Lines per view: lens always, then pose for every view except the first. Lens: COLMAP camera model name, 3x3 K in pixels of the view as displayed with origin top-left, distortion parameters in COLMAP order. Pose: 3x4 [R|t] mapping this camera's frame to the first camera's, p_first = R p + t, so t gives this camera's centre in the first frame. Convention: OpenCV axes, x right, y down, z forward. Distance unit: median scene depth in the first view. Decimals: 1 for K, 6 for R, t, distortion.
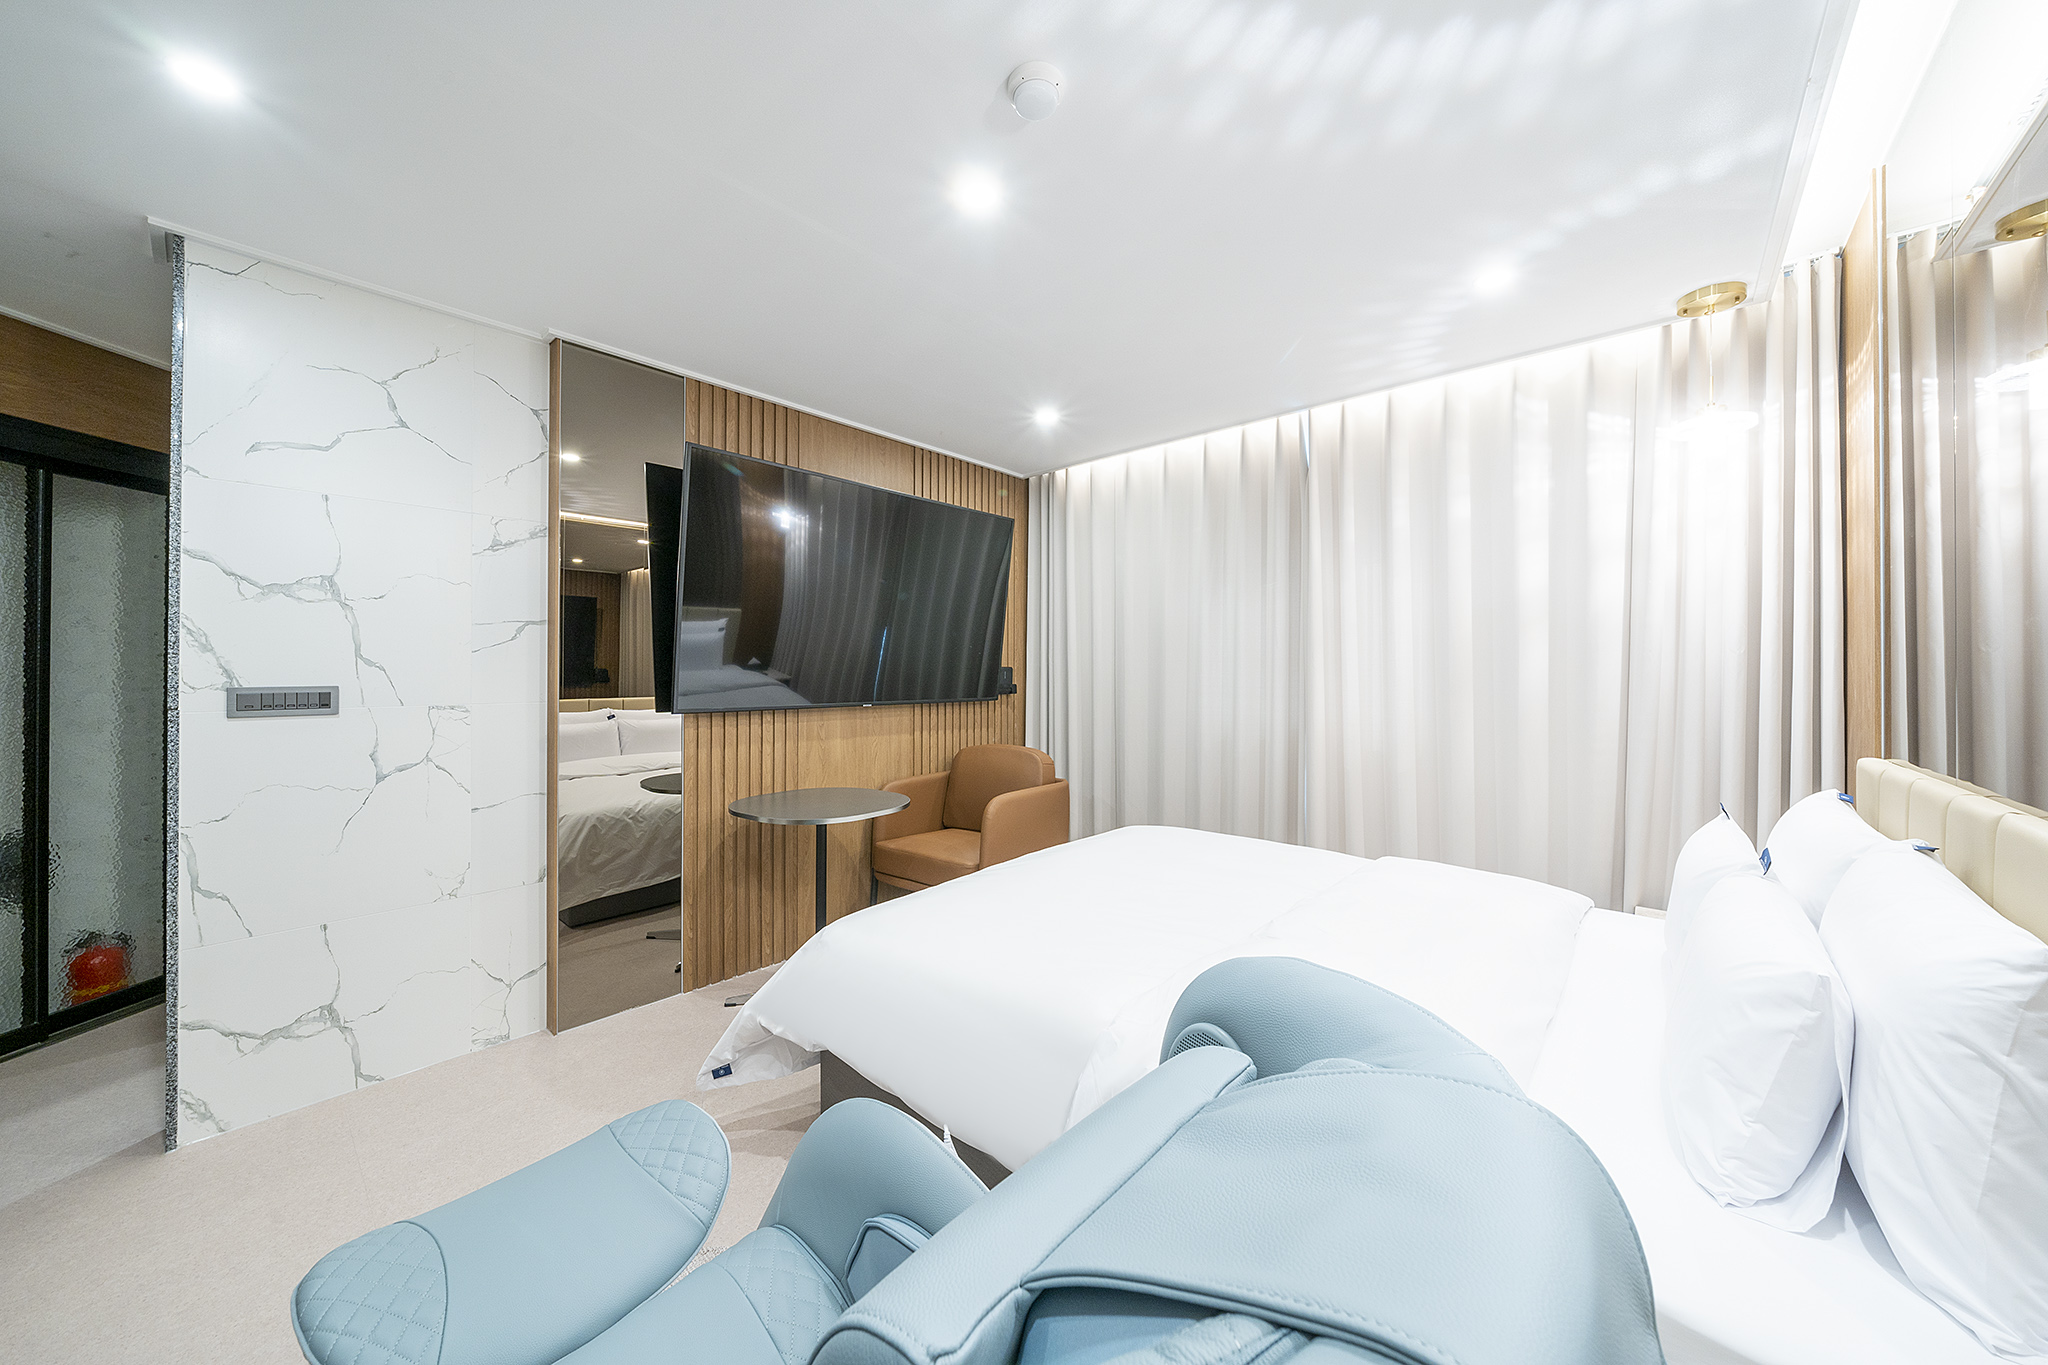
lens RADIAL K [[709.4, 0, 1024.0], [0, 709.4, 682.5], [0, 0, 1]] dist [-0.000678, -0.000148]
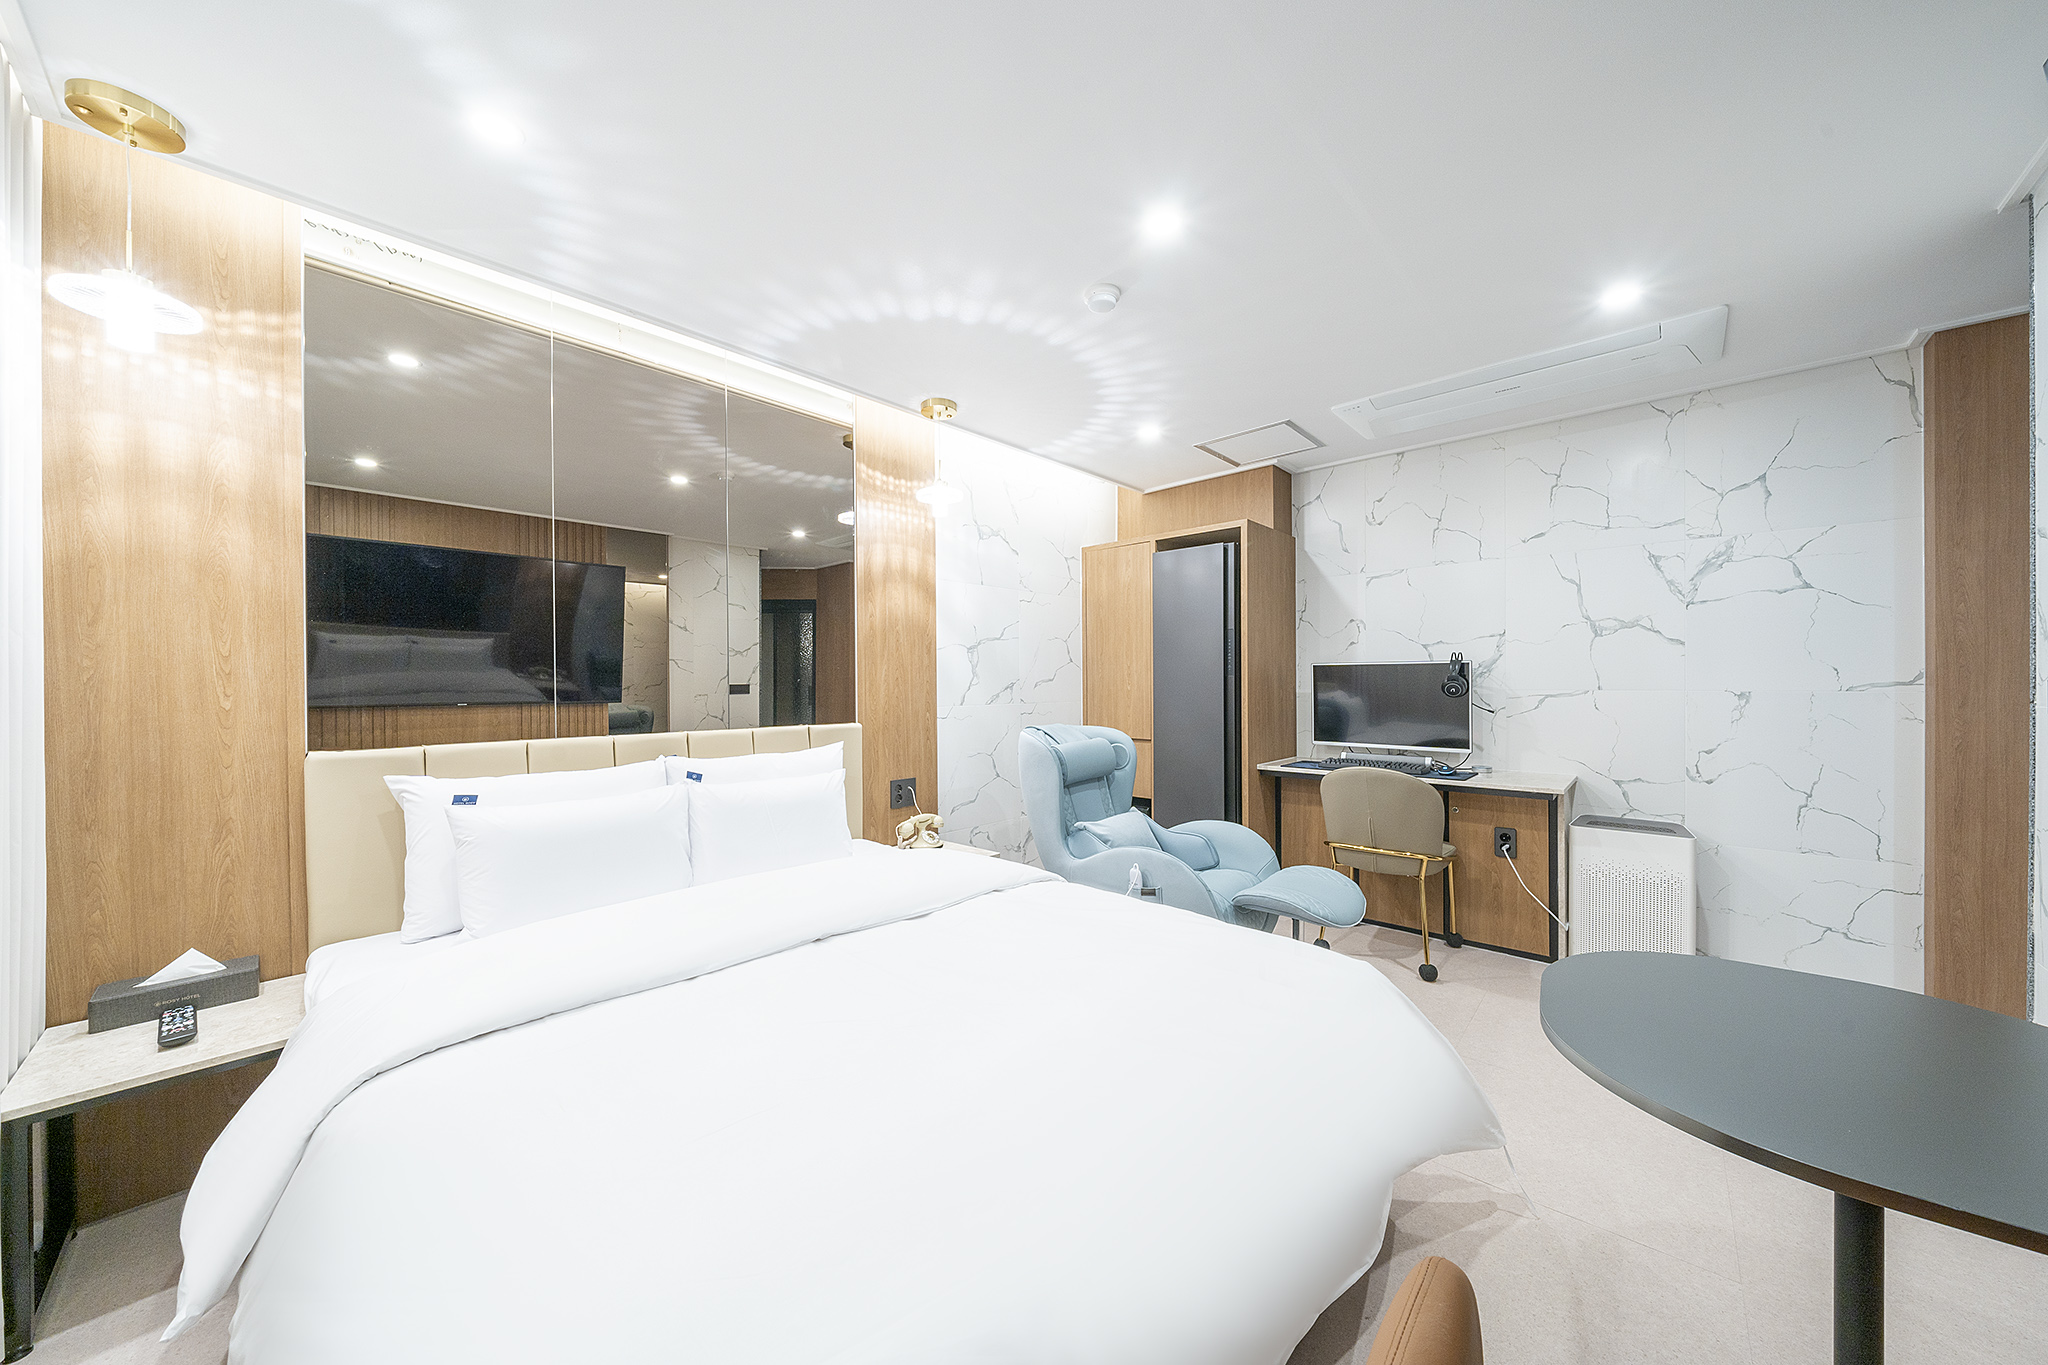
lens RADIAL K [[709.4, 0, 1024.0], [0, 709.4, 682.5], [0, 0, 1]] dist [-0.000678, -0.000148]
pose [[-0.999359, 0.001700, 0.035770, 0.116722], [0.001805, 0.999994, 0.002913, 0.007598], [-0.035765, 0.002976, -0.999356, 2.233304]]
